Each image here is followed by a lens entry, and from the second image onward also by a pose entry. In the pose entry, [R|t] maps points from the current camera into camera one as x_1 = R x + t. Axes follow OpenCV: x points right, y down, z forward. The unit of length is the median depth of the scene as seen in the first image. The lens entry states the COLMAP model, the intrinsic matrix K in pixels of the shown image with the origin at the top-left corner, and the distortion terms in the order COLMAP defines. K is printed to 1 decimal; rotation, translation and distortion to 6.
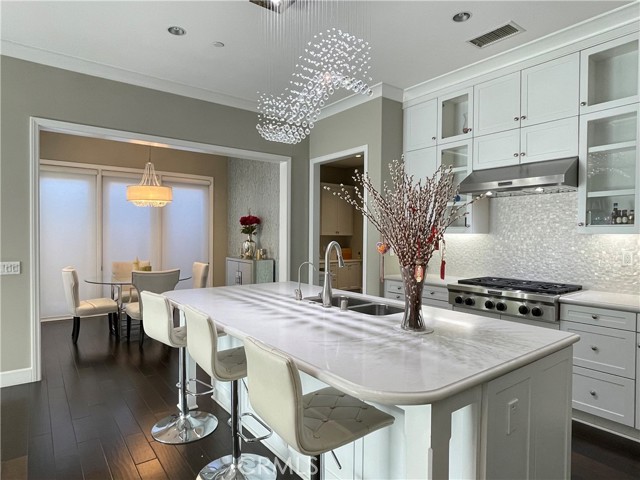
lens RADIAL K [[373.7, 0, 320.0], [0, 373.7, 240.0], [0, 0, 1]] dist [-0.026782, -0.001095]
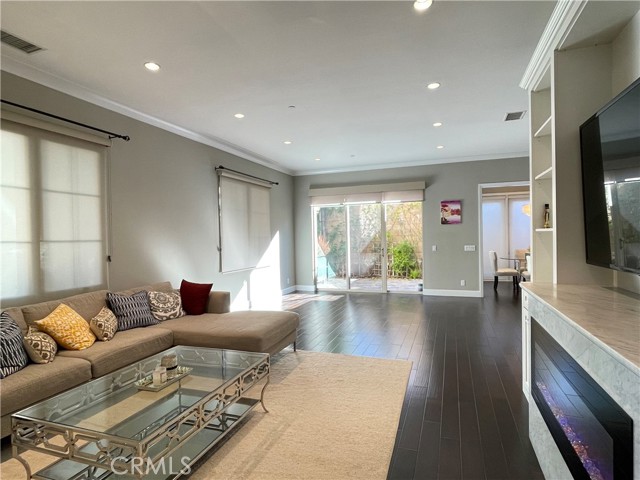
lens RADIAL K [[359.0, 0, 320.0], [0, 359.0, 240.0], [0, 0, 1]] dist [-0.003019, -0.001263]
pose [[0.529216, -0.007108, -0.848457, 0.481064], [0.007588, 0.999965, -0.003644, 0.018908], [0.848453, -0.004510, 0.529251, -0.836330]]
